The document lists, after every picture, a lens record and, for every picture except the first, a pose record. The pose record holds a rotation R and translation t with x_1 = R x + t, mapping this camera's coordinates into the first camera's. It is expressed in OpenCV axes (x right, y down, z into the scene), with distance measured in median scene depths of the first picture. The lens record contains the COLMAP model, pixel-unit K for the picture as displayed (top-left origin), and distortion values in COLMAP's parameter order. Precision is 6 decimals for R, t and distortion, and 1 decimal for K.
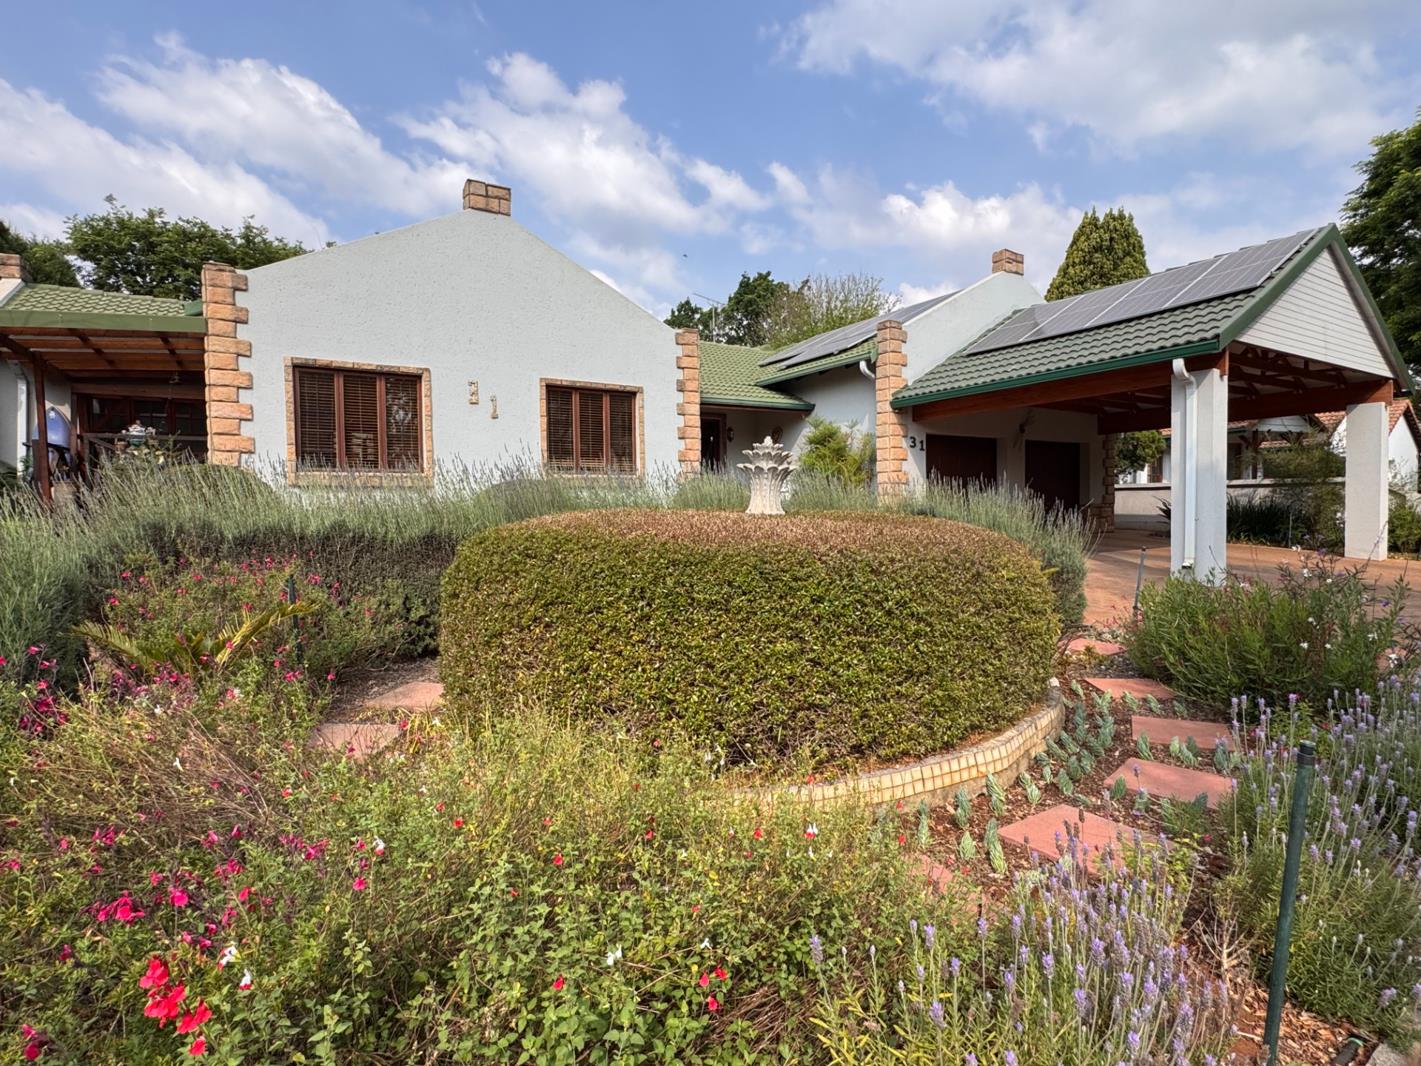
lens RADIAL K [[674.7, 0, 710.2], [0, 674.7, 532.1], [0, 0, 1]] dist [-0.001251, 0.000123]
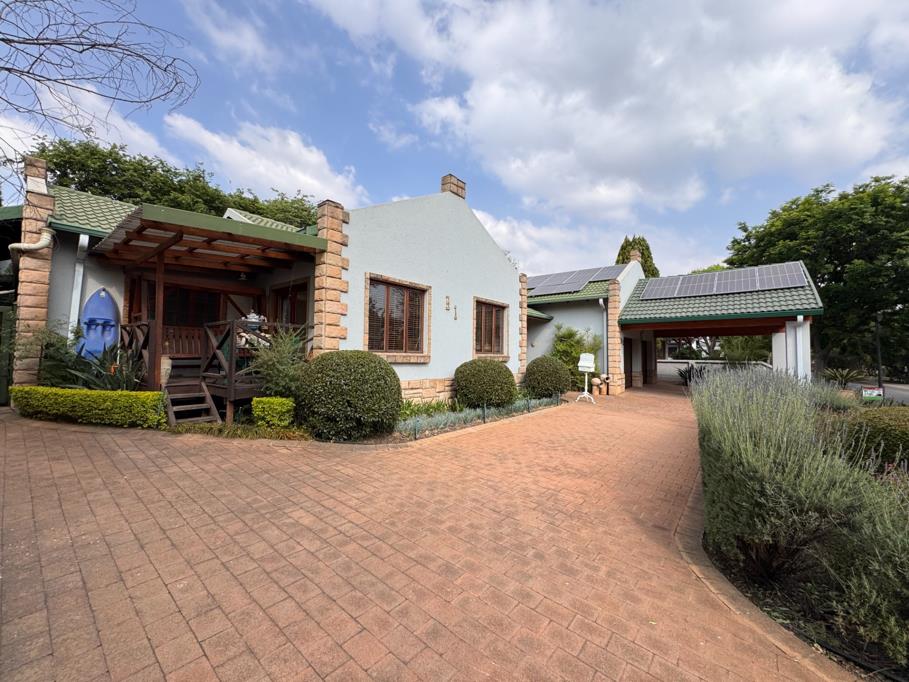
lens RADIAL K [[353.8, 0, 454.6], [0, 353.8, 338.6], [0, 0, 1]] dist [0.000064, -0.000077]
pose [[0.948783, 0.042242, 0.313093, -0.577739], [-0.013904, 0.995644, -0.092196, -0.046085], [-0.315623, 0.083121, 0.945237, 0.211719]]
